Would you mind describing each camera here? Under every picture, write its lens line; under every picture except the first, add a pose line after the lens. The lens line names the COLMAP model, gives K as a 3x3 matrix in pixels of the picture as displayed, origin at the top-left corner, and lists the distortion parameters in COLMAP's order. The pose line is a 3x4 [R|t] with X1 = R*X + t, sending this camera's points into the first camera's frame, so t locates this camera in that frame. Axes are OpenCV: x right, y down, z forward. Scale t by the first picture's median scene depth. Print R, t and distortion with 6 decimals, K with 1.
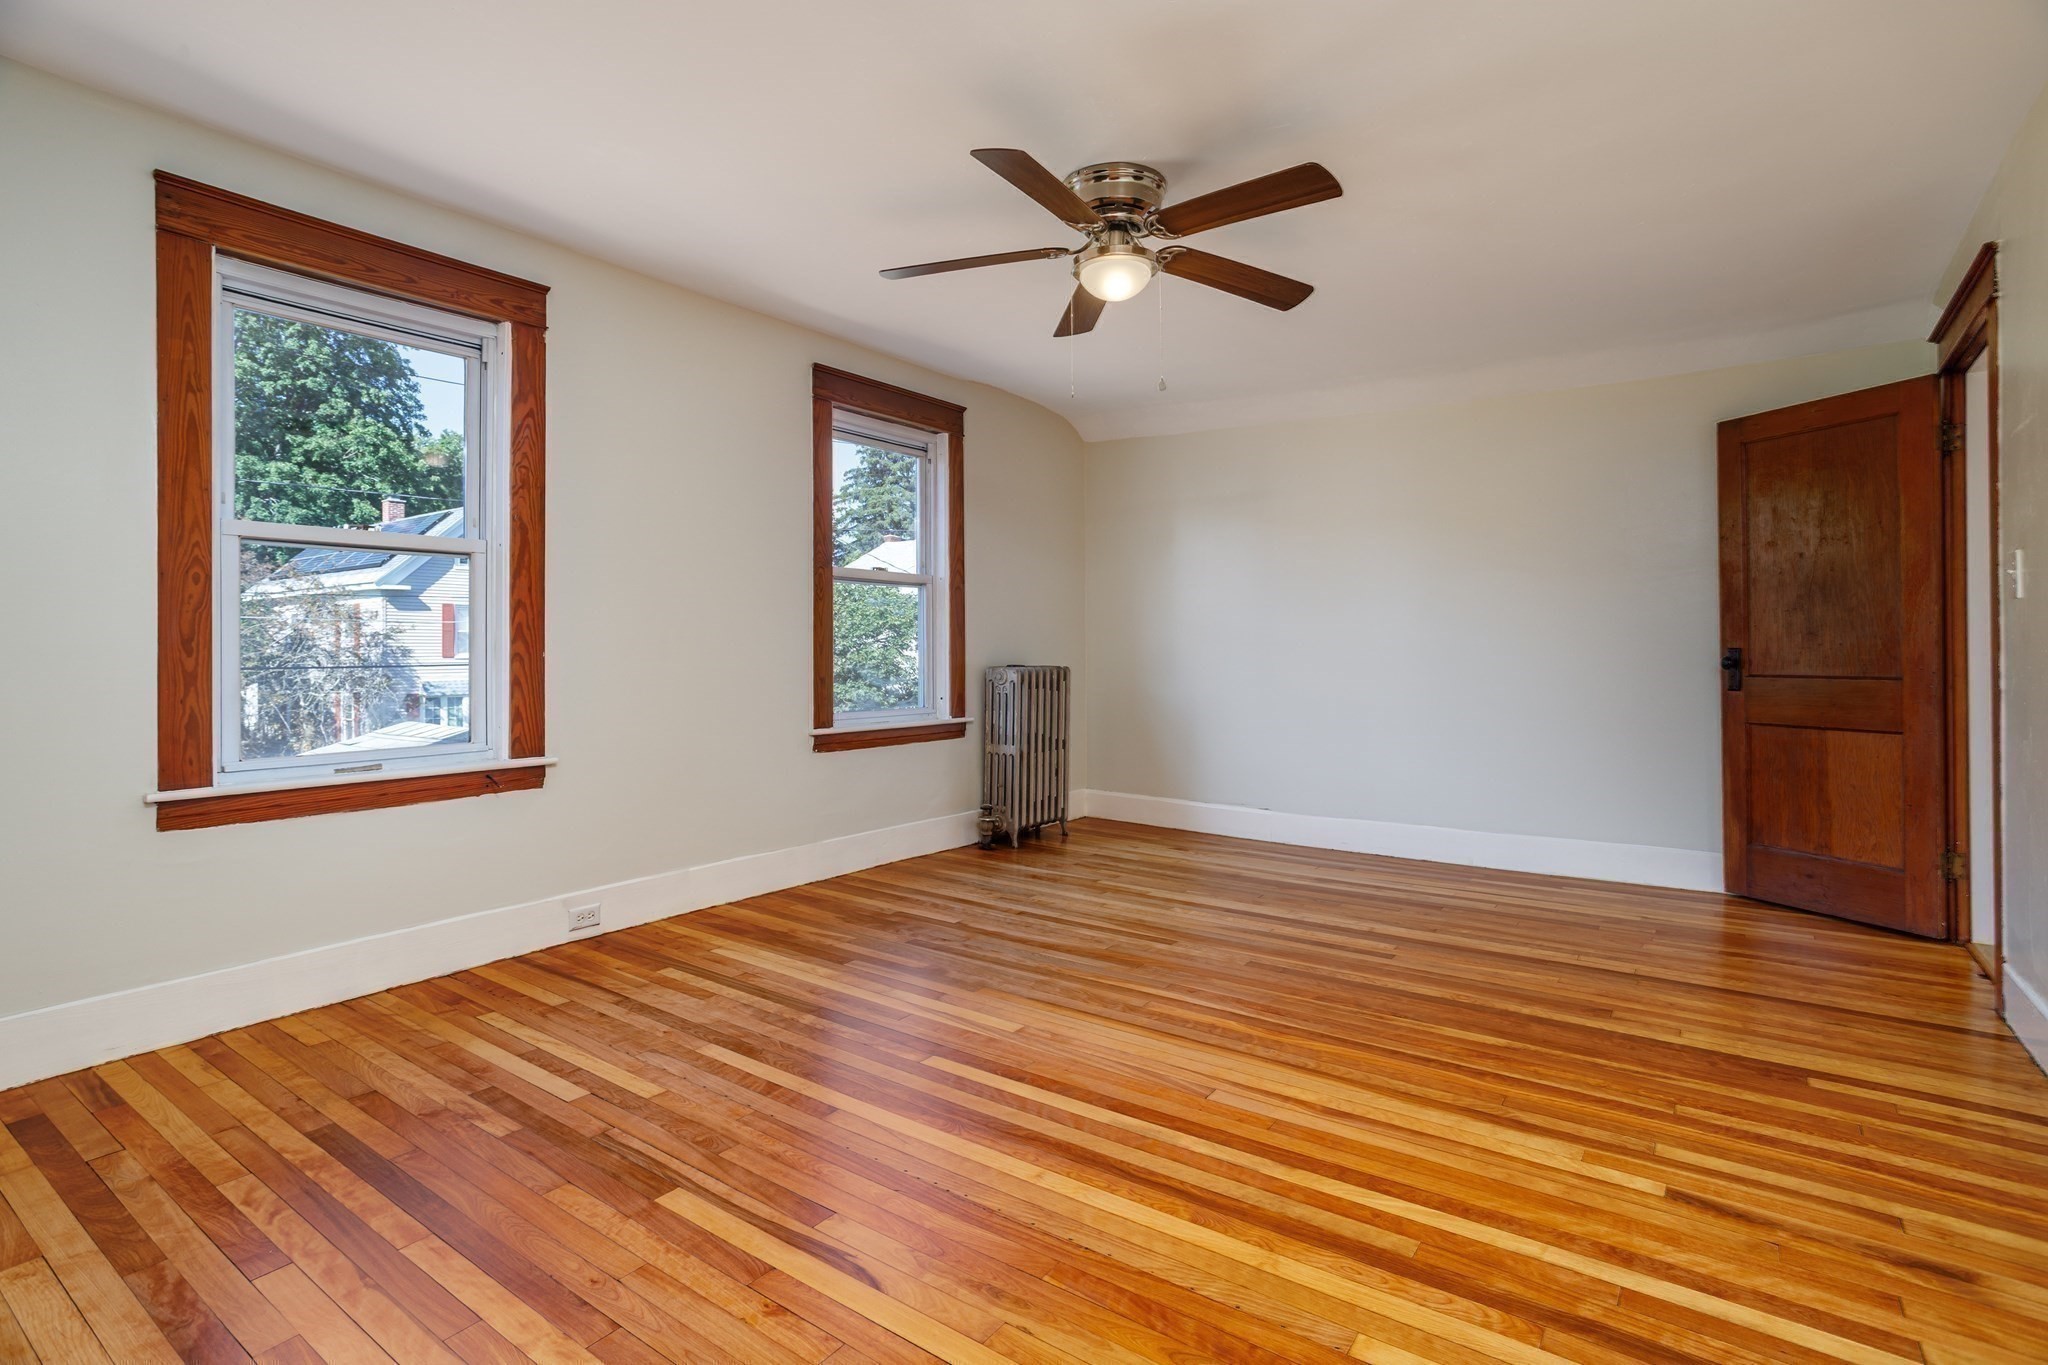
lens RADIAL K [[840.1, 0, 1014.7], [0, 840.1, 644.8], [0, 0, 1]] dist [-0.037163, 0.016007]
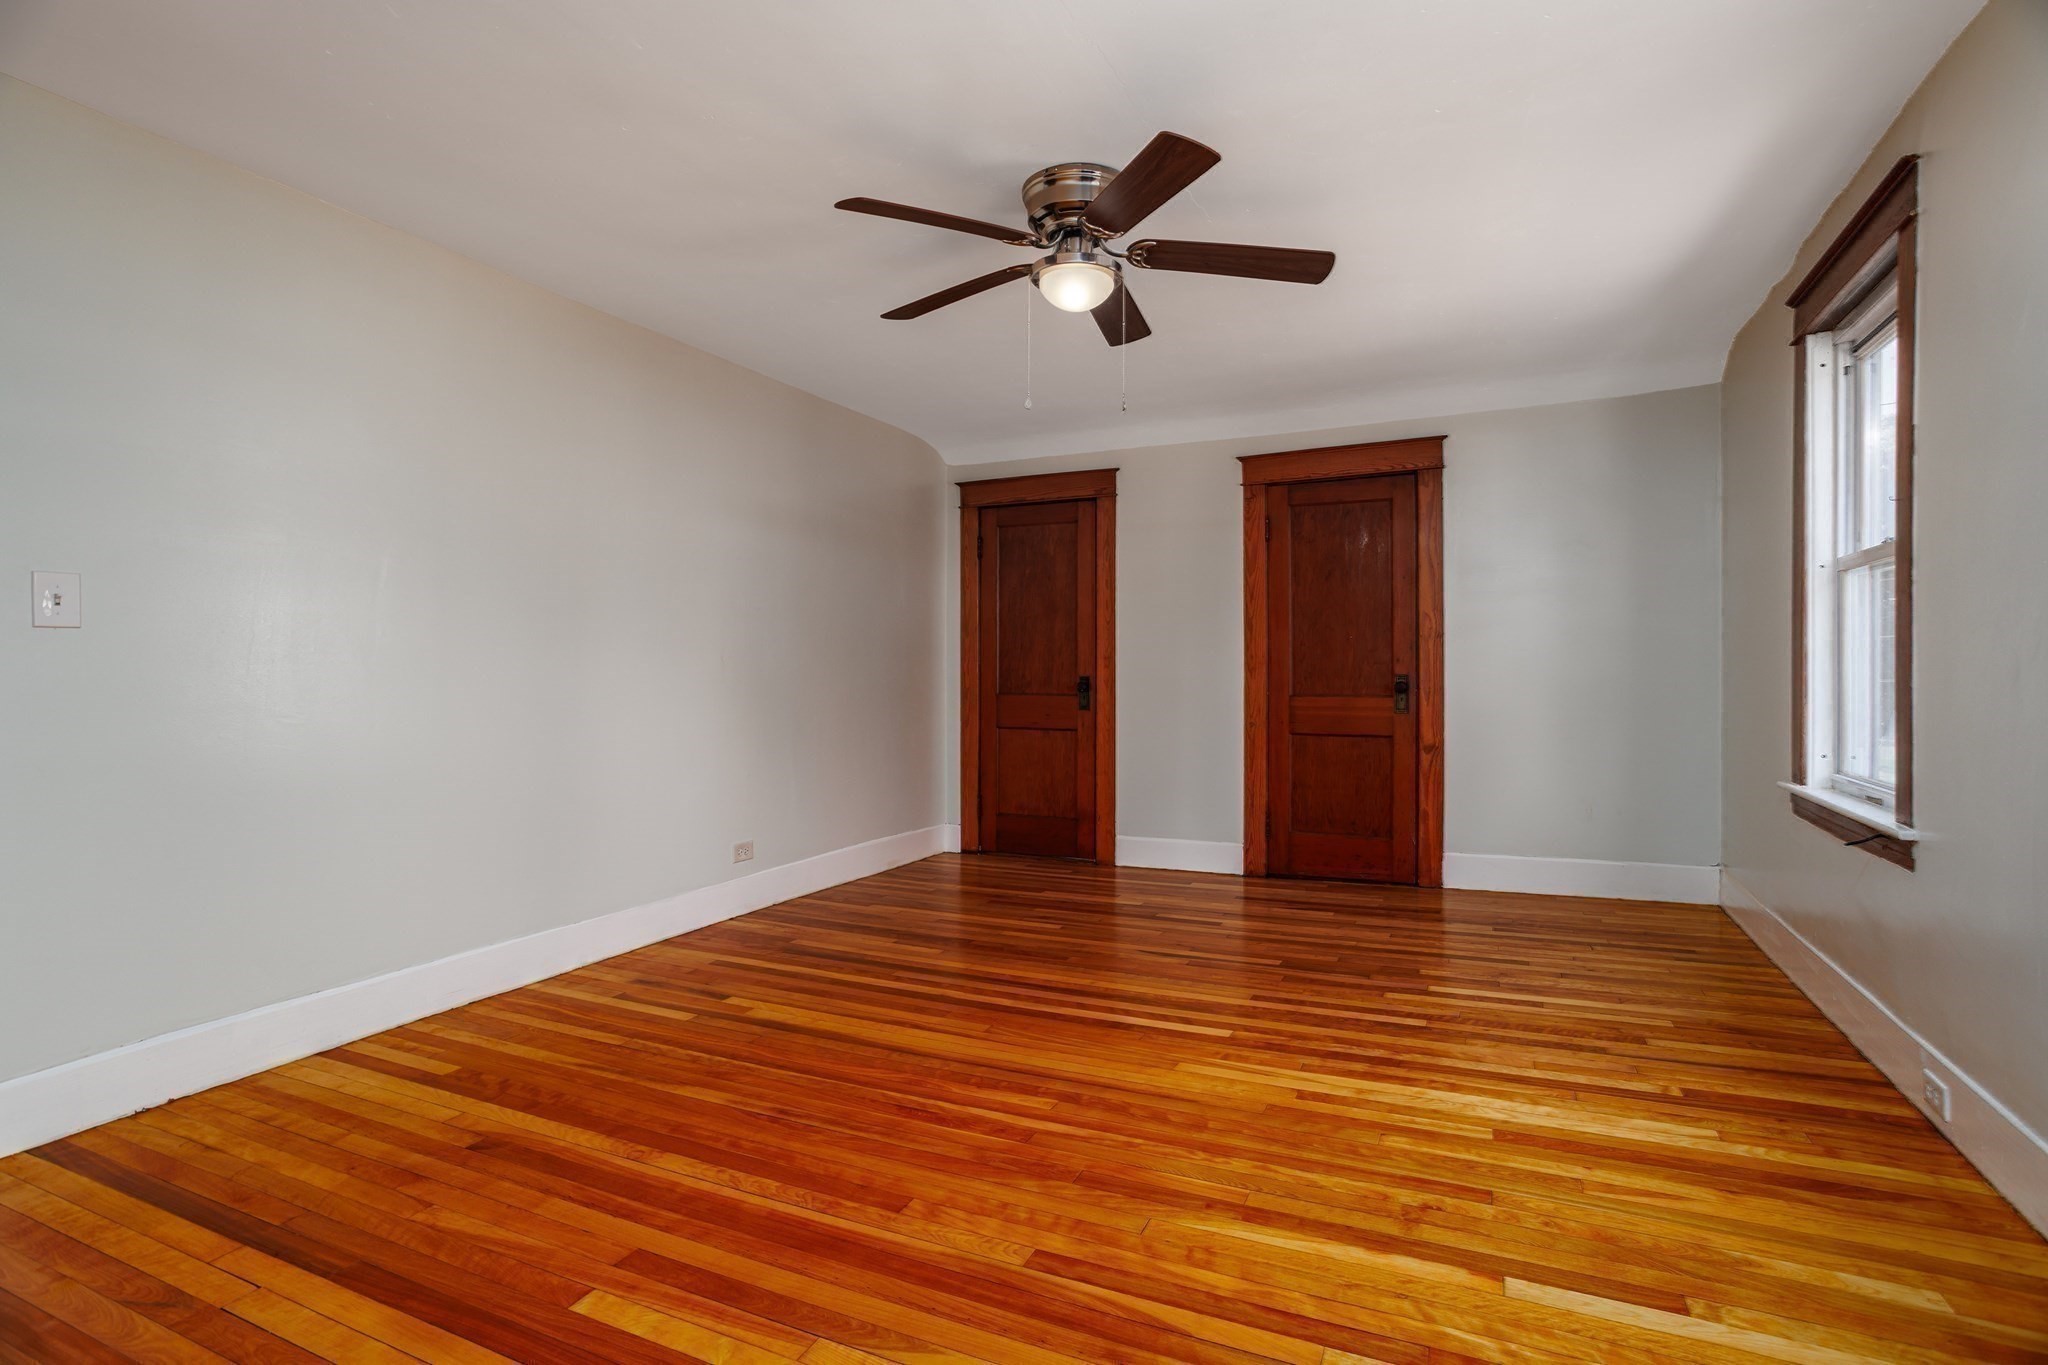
lens RADIAL K [[1312.1, 0, 969.8], [0, 1312.1, 679.3], [0, 0, 1]] dist [-0.103780, 0.101381]
pose [[-0.985201, 0.006601, -0.171274, 0.471867], [0.005211, 0.999950, 0.008567, -0.003406], [0.171322, 0.007547, -0.985186, 2.310951]]
